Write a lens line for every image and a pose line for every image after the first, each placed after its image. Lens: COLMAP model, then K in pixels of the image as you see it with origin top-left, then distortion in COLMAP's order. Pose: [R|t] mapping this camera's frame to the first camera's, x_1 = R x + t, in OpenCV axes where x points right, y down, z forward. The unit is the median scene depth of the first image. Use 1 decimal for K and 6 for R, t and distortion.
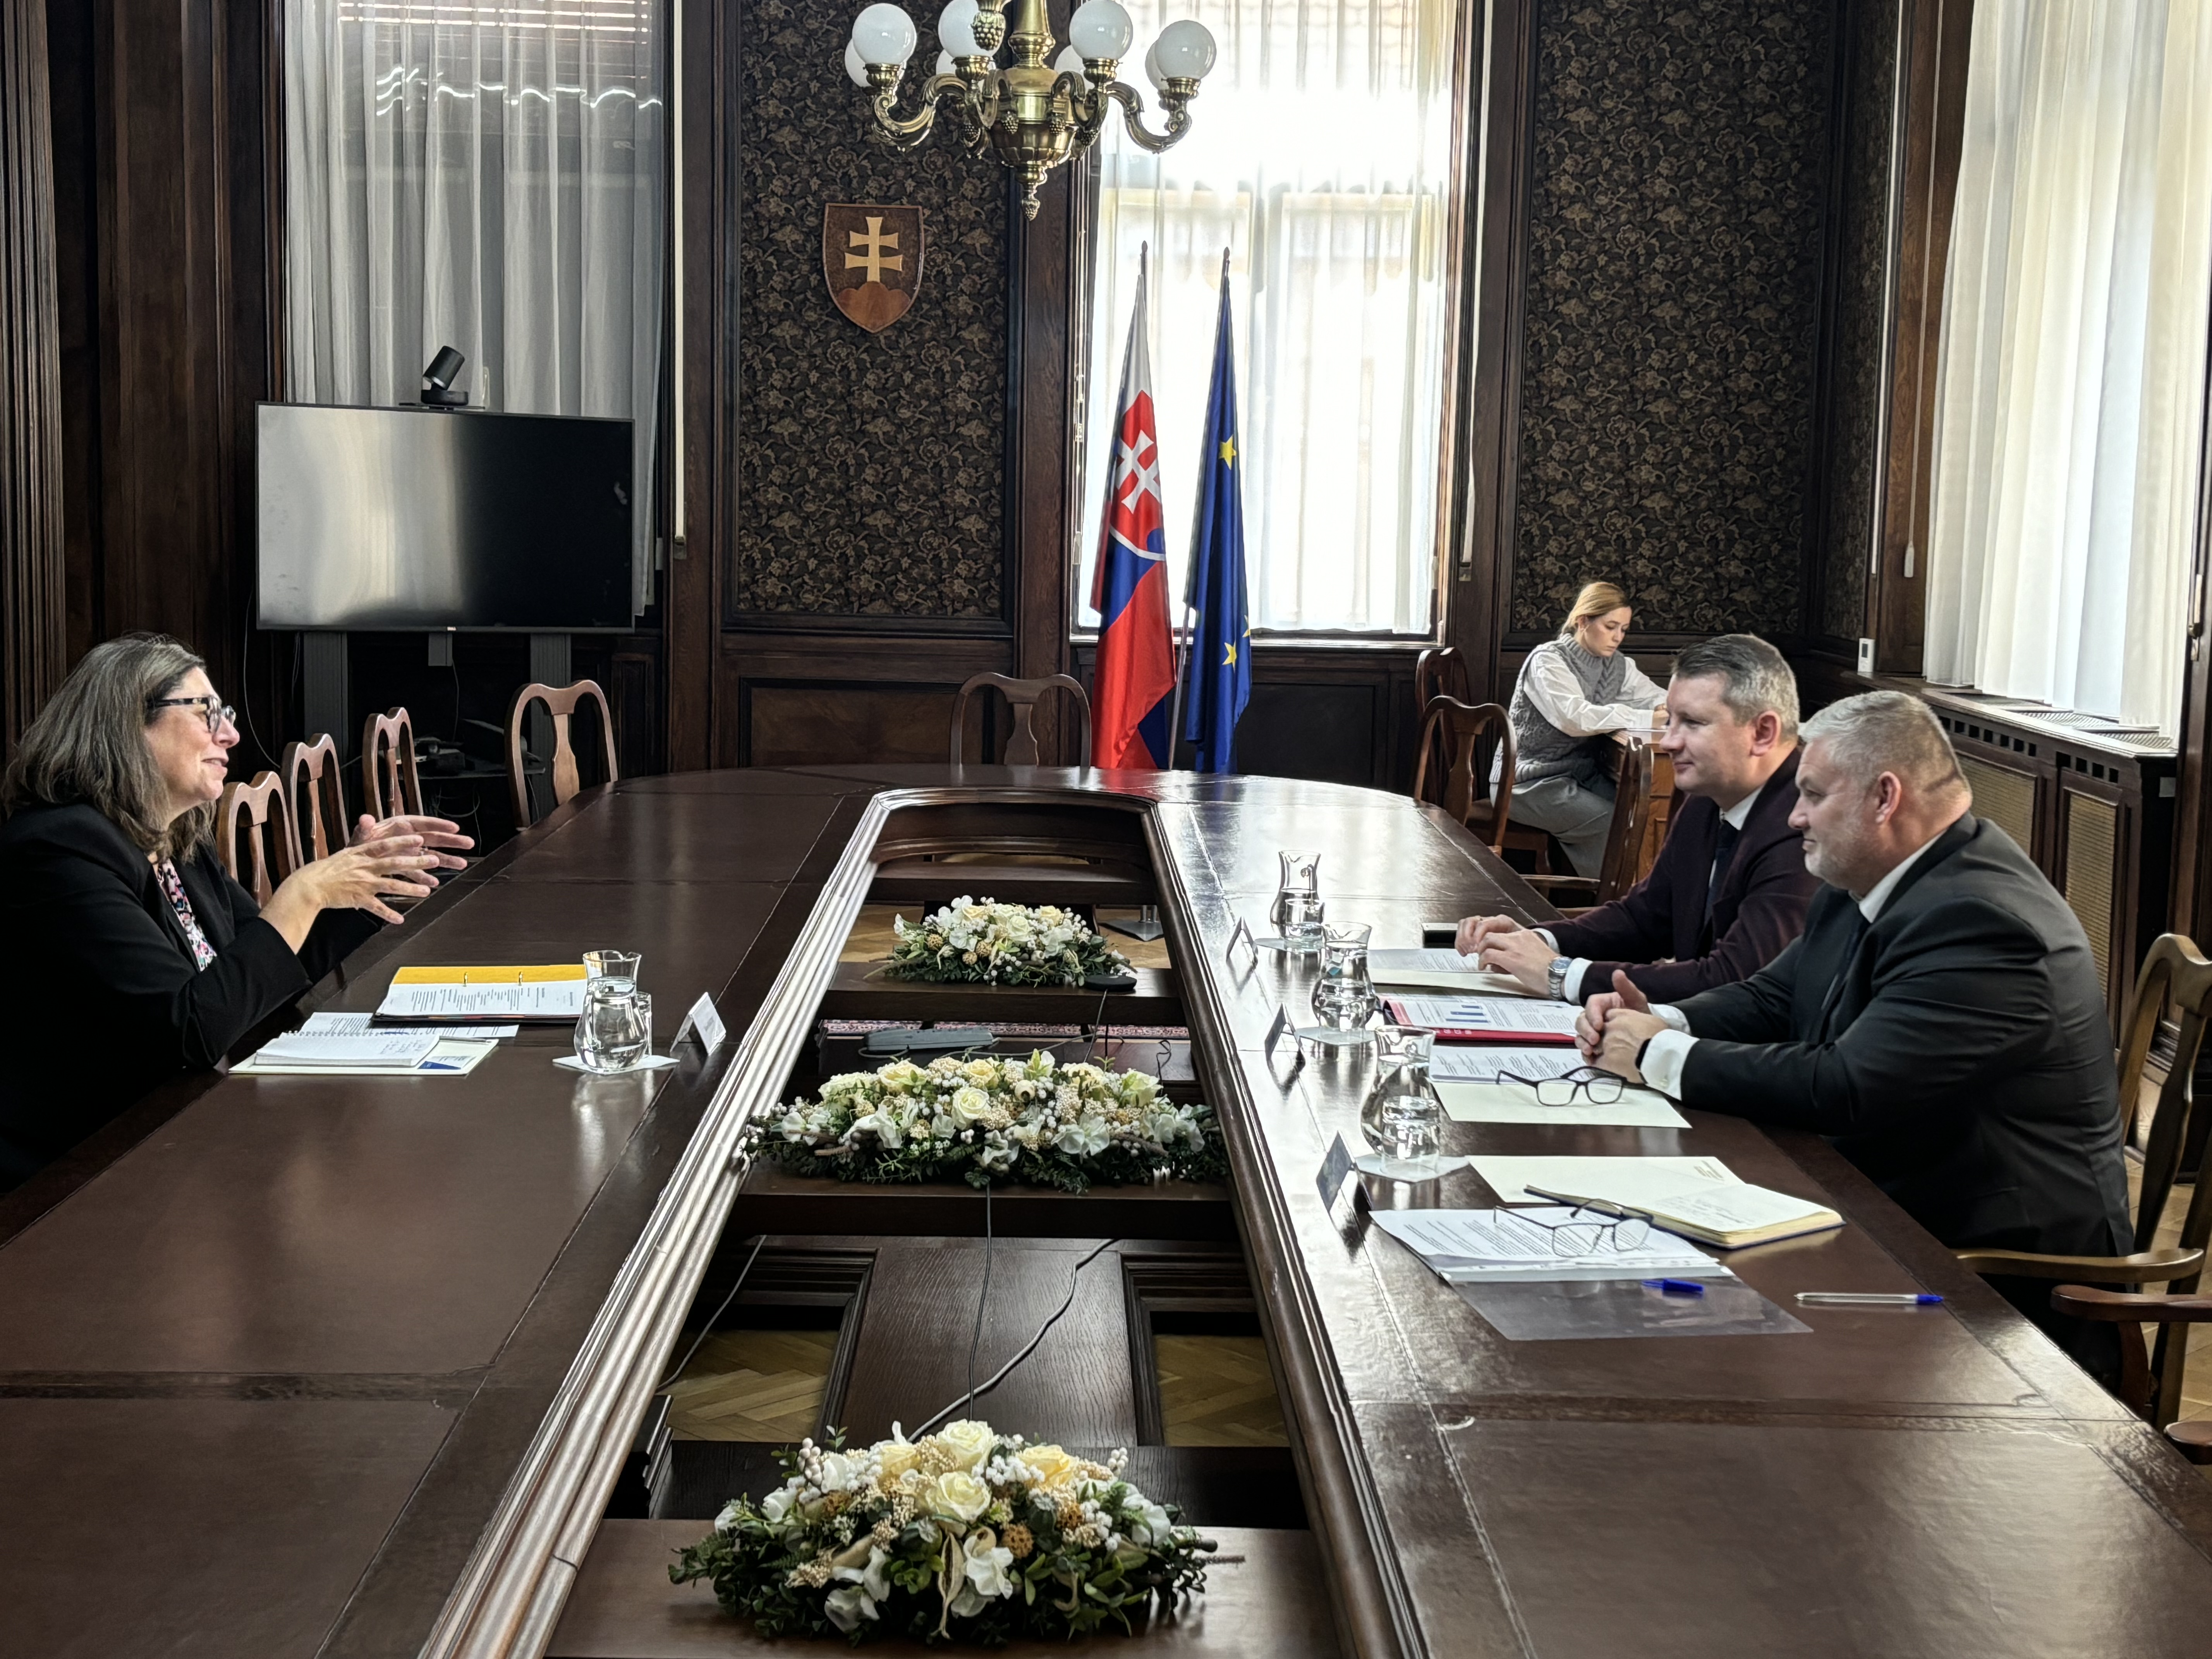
lens RADIAL K [[2975.3, 0, 1103.4], [0, 2975.3, 827.7], [0, 0, 1]] dist [0.097339, 0.000000]
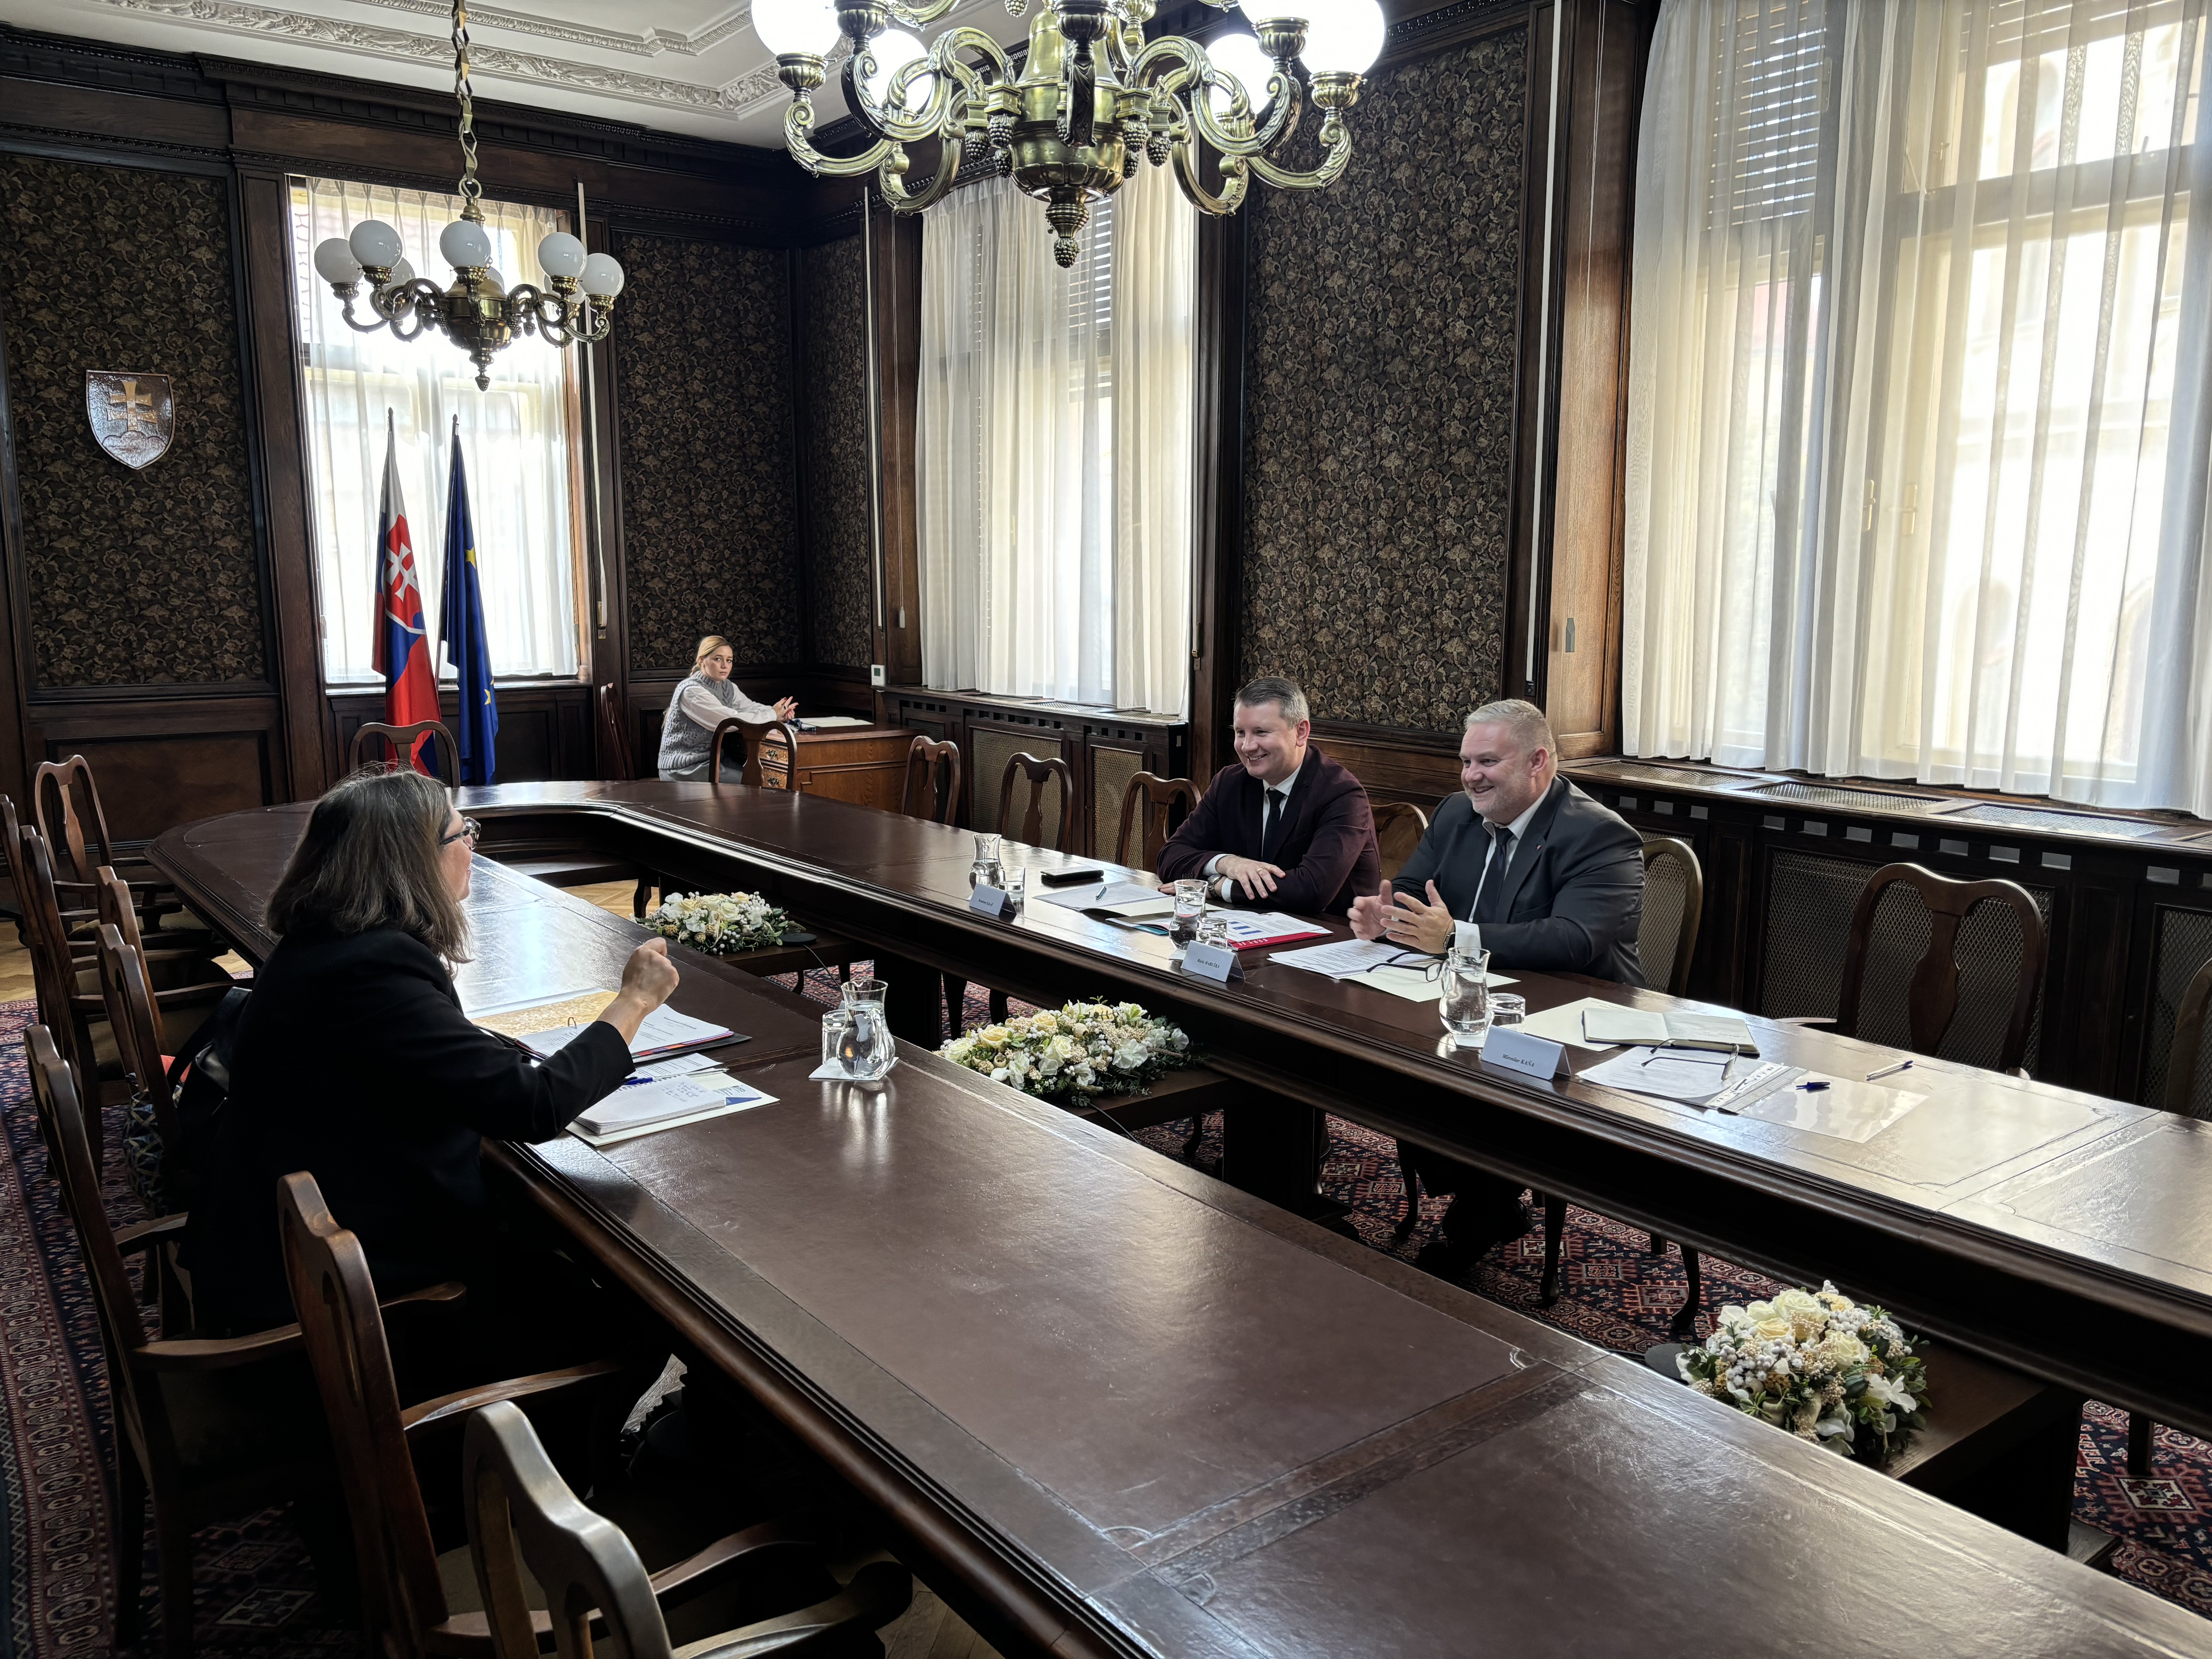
lens RADIAL K [[1669.2, 0, 1168.4], [0, 1669.2, 872.3], [0, 0, 1]] dist [0.005677, -0.029127]
pose [[0.794084, -0.126371, 0.594525, -0.174676], [0.084703, 0.991611, 0.097641, -0.022938], [-0.601877, -0.027177, 0.798127, 0.135257]]
